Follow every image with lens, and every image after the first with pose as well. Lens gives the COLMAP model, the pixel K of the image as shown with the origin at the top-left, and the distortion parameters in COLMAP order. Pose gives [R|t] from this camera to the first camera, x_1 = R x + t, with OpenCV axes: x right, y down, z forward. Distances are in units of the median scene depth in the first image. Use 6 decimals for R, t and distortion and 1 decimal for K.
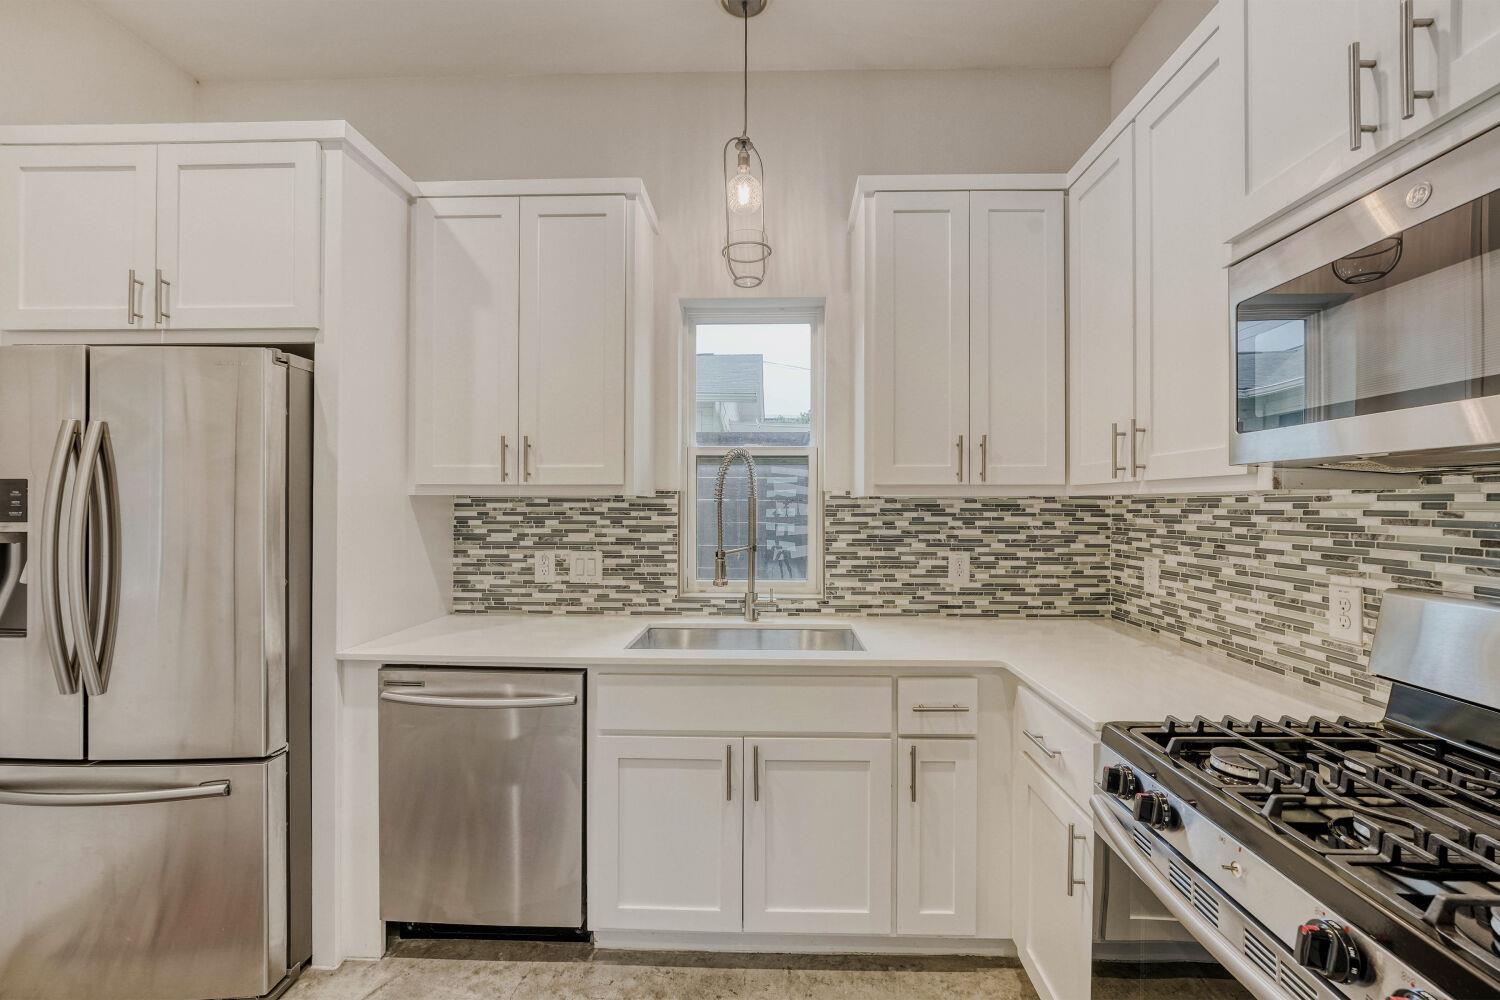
lens RADIAL K [[613.0, 0, 756.6], [0, 613.0, 502.0], [0, 0, 1]] dist [-0.030273, 0.003376]
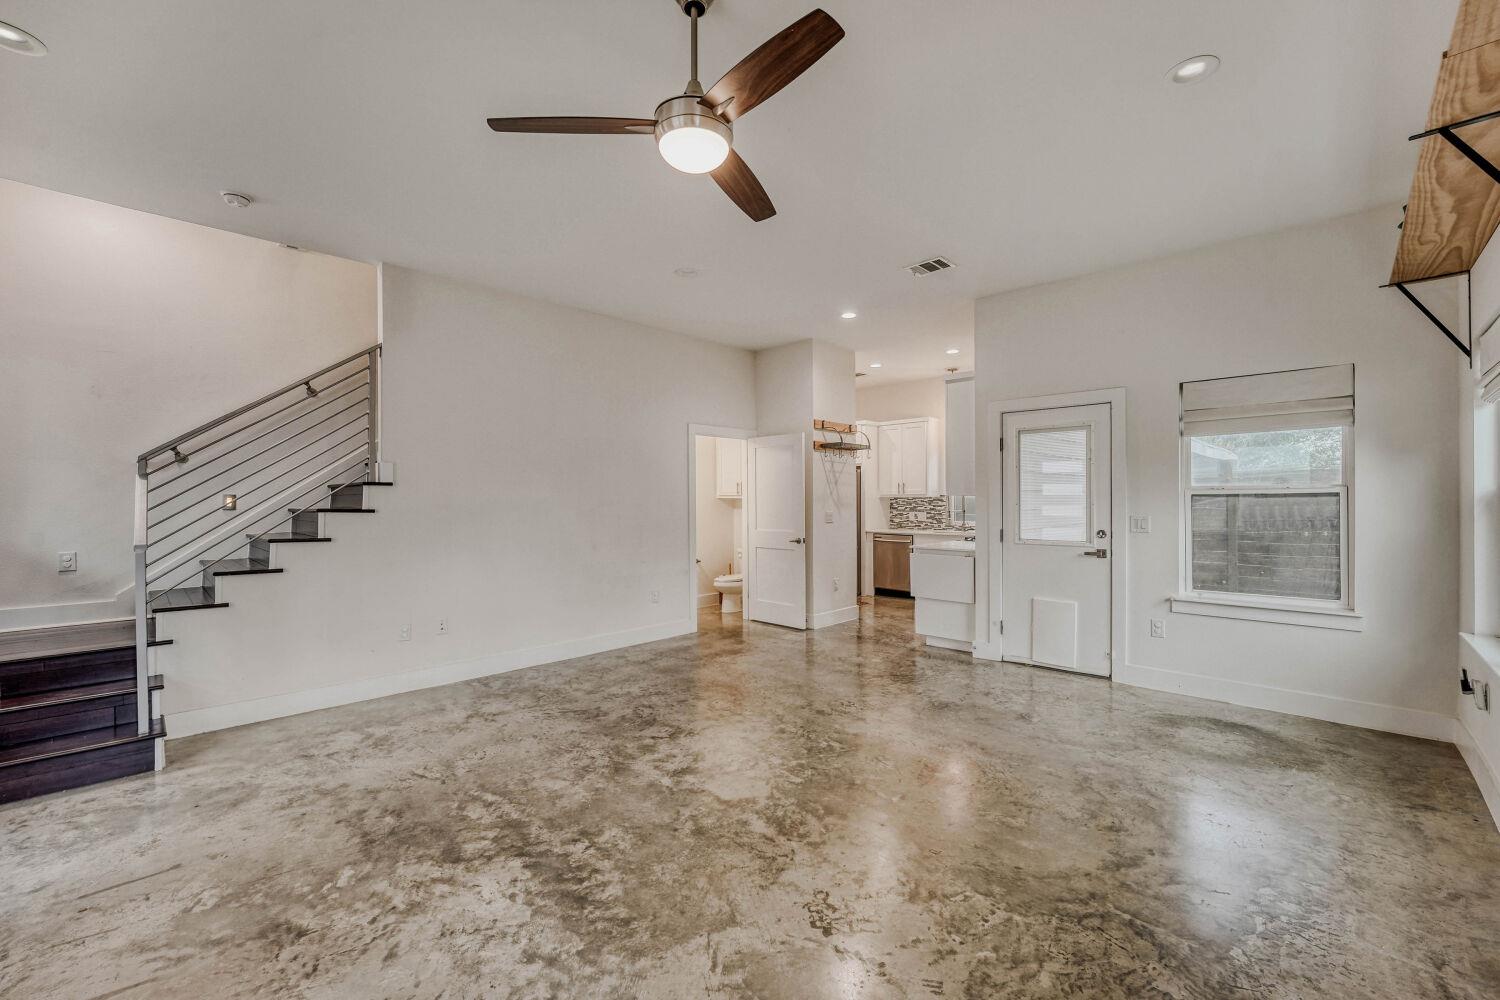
lens RADIAL K [[613.0, 0, 769.3], [0, 613.0, 501.0], [0, 0, 1]] dist [-0.030273, 0.003376]
pose [[0.763710, -0.004755, -0.645541, 1.624309], [0.009667, 0.999945, 0.004071, -0.011562], [0.645487, -0.009350, 0.763714, -2.799520]]
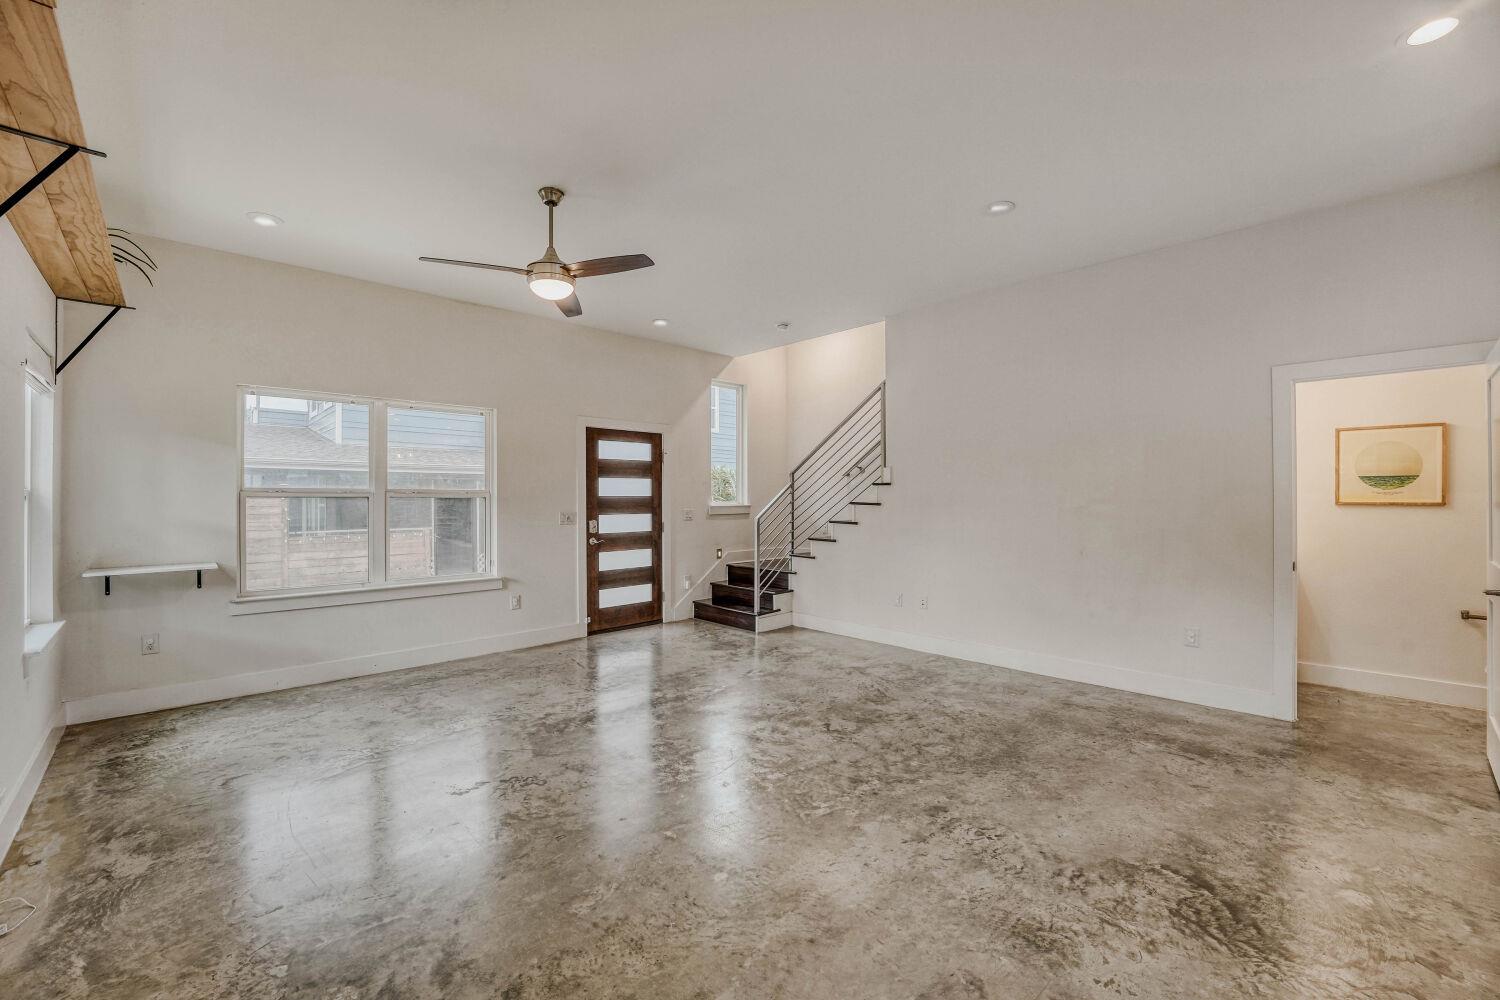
lens RADIAL K [[613.0, 0, 738.0], [0, 613.0, 490.7], [0, 0, 1]] dist [-0.030273, 0.003376]
pose [[-0.692950, -0.007079, -0.720950, 1.745814], [0.006845, 0.999842, -0.016396, -0.002038], [0.720953, -0.016297, -0.692793, -0.616180]]
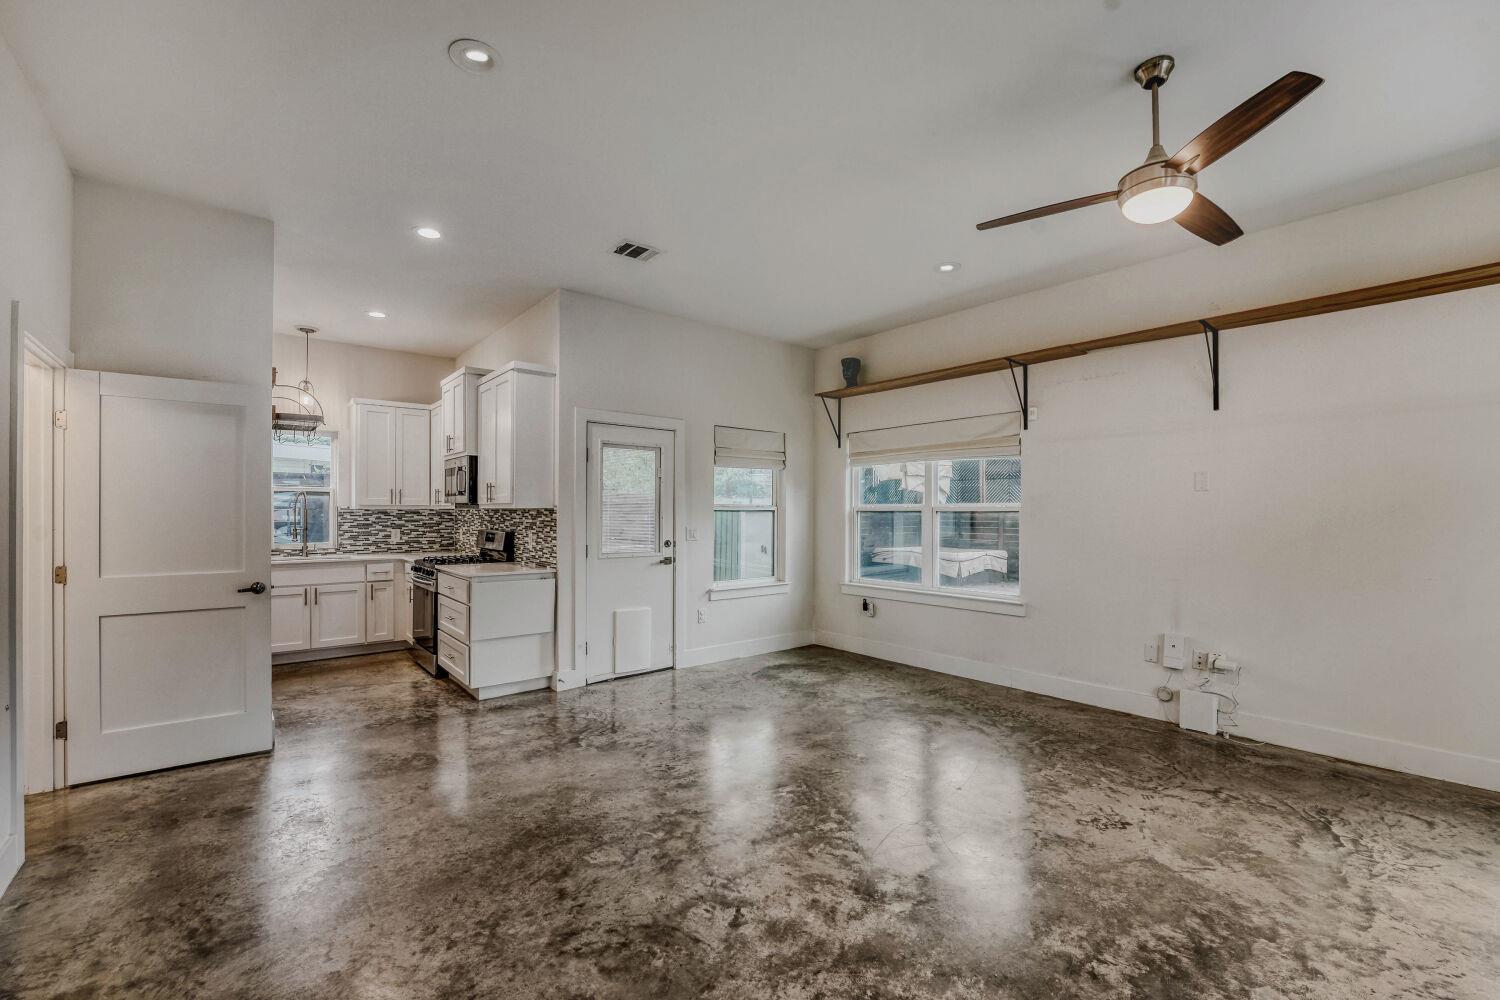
lens RADIAL K [[613.0, 0, 745.3], [0, 613.0, 515.3], [0, 0, 1]] dist [-0.030273, 0.003376]
pose [[0.738451, -0.003362, 0.674299, -0.405353], [-0.004364, 0.999943, 0.009765, -0.015883], [-0.674293, -0.010154, 0.738394, -2.430744]]
